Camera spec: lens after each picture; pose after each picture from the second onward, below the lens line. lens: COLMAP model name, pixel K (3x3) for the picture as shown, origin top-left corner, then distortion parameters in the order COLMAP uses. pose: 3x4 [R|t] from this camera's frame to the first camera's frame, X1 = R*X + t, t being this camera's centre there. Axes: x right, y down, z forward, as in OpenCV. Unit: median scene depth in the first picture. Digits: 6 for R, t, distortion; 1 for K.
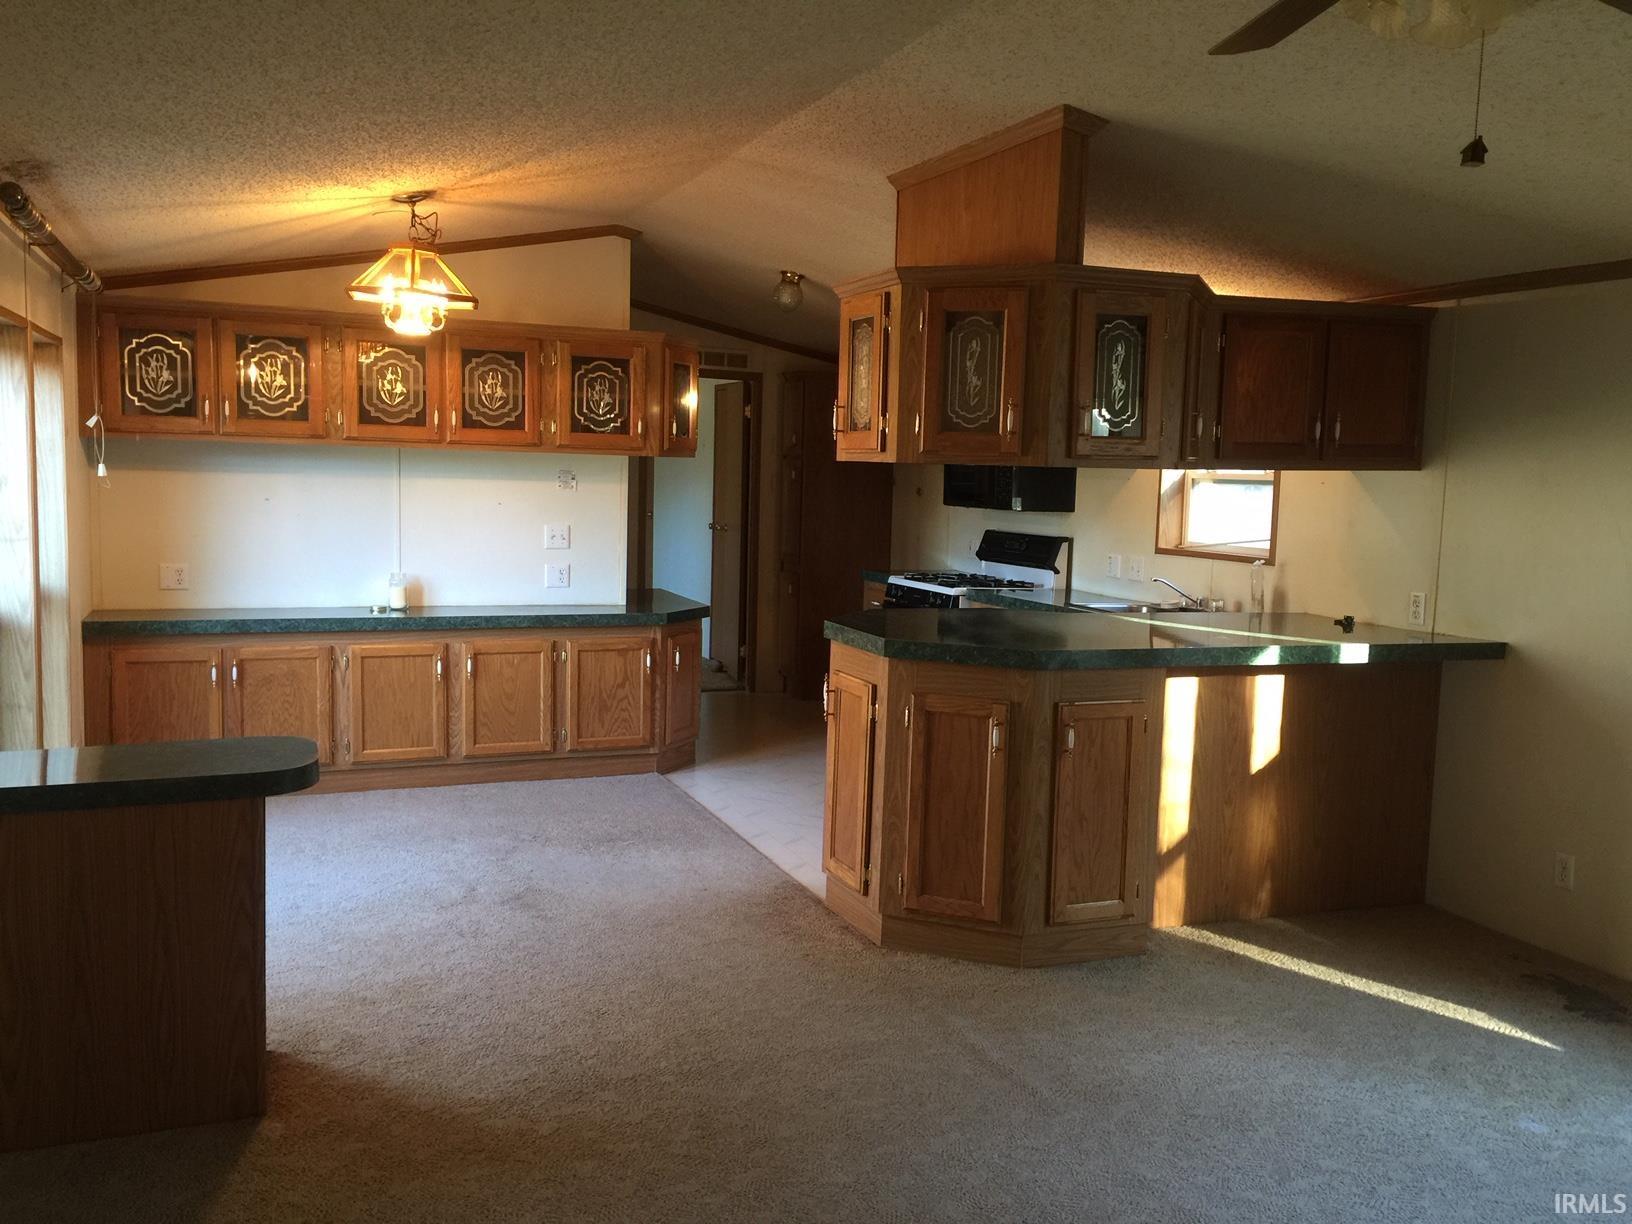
lens RADIAL K [[1385.6, 0, 815.0], [0, 1385.6, 610.9], [0, 0, 1]] dist [0.129281, 0.005248]
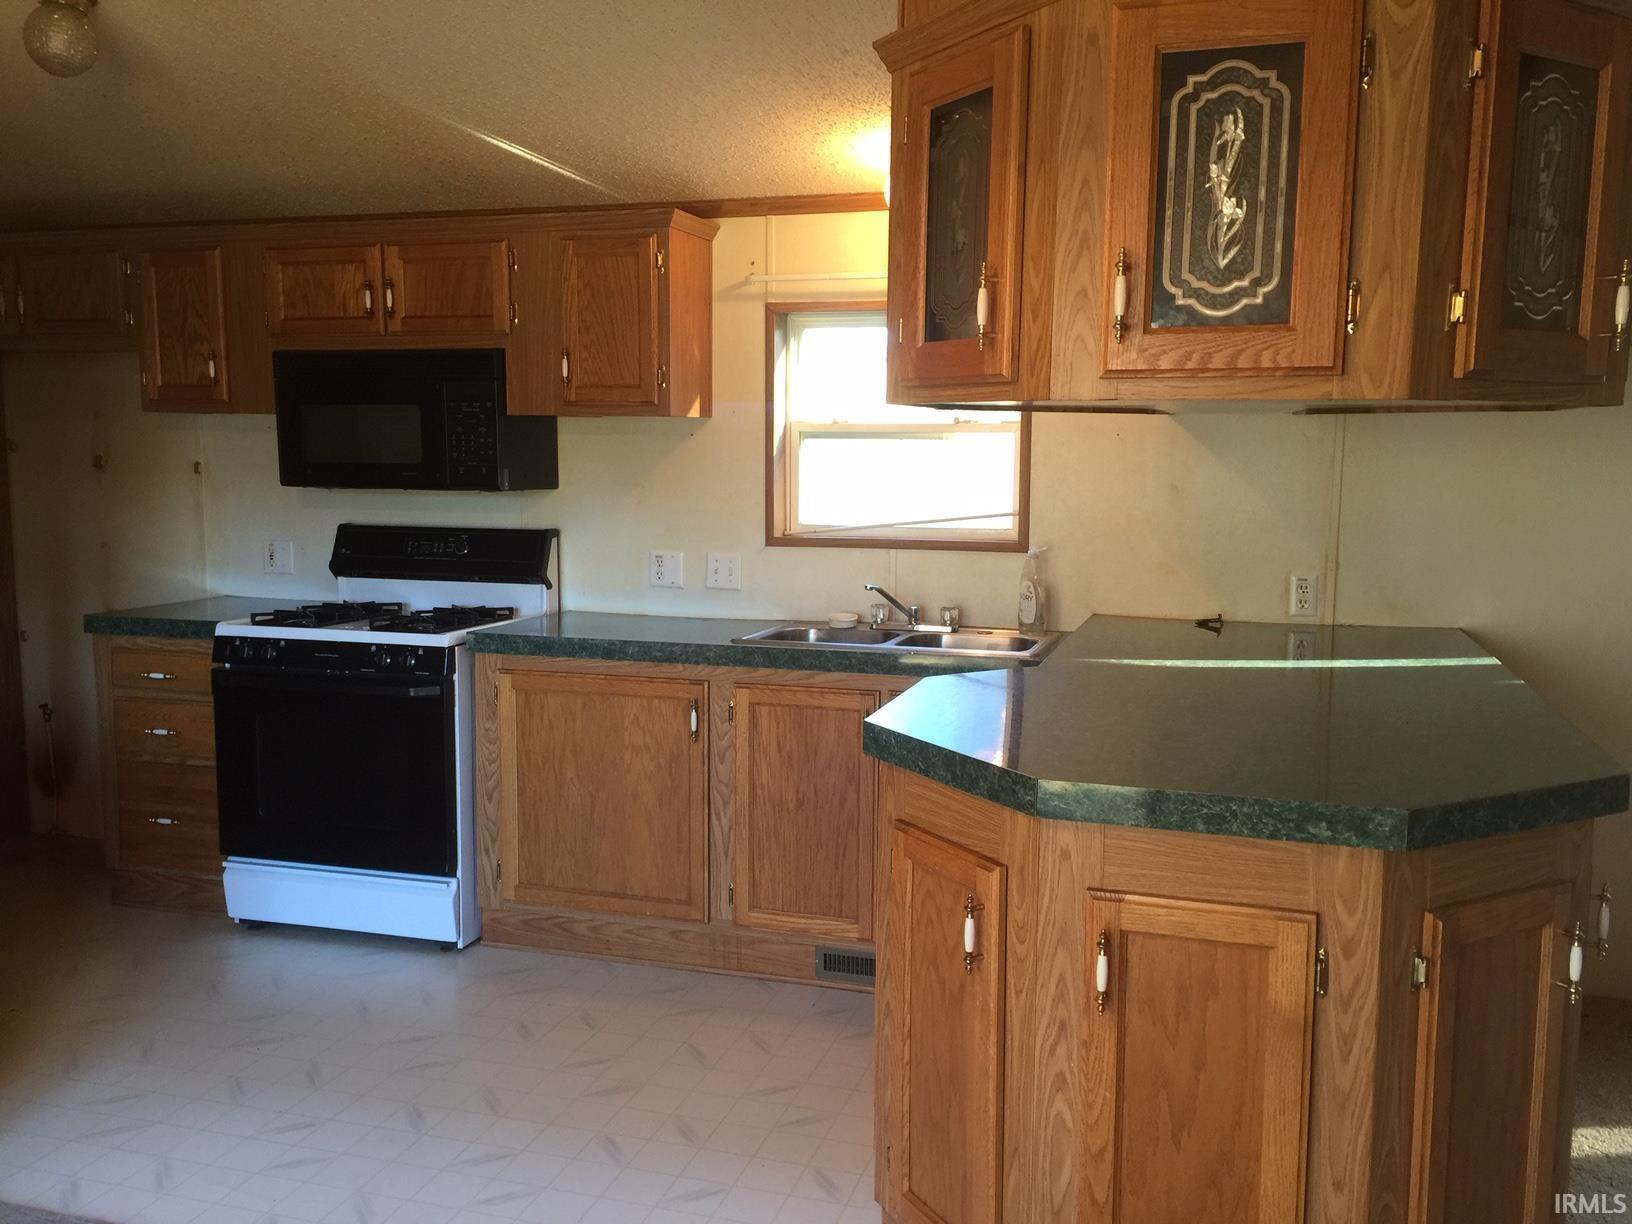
lens RADIAL K [[1385.6, 0, 815.7], [0, 1385.6, 615.5], [0, 0, 1]] dist [0.129281, 0.005248]
pose [[0.670061, -0.120274, 0.732497, -0.212480], [0.095295, 0.992559, 0.075803, -0.052521], [-0.736164, 0.019010, 0.676536, 0.507558]]
